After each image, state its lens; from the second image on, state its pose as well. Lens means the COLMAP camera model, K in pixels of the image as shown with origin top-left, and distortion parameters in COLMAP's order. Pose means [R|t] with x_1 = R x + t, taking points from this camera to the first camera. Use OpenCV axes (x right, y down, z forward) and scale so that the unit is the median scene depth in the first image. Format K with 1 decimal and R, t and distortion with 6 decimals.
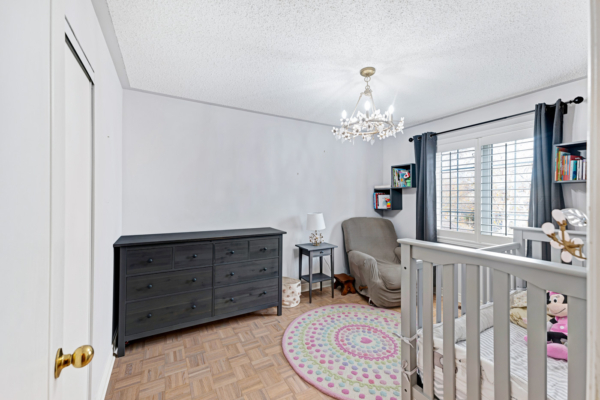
lens RADIAL K [[252.1, 0, 300.0], [0, 252.1, 200.0], [0, 0, 1]] dist [0.020359, 0.000018]
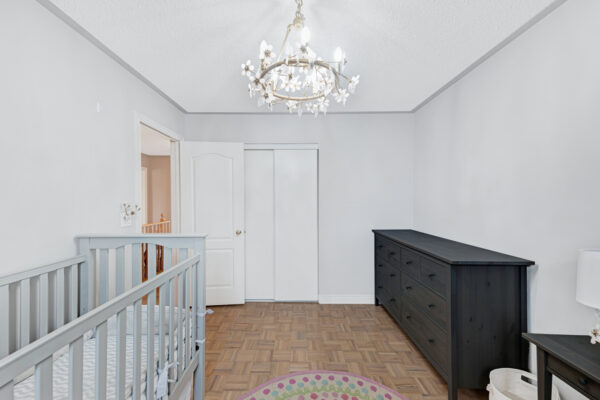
lens RADIAL K [[252.1, 0, 300.0], [0, 252.1, 200.0], [0, 0, 1]] dist [0.020359, 0.000018]
pose [[-0.506819, -0.001975, -0.862050, 0.814924], [-0.008523, 0.999960, 0.002720, -0.019683], [0.862010, 0.008726, -0.506815, 1.331077]]
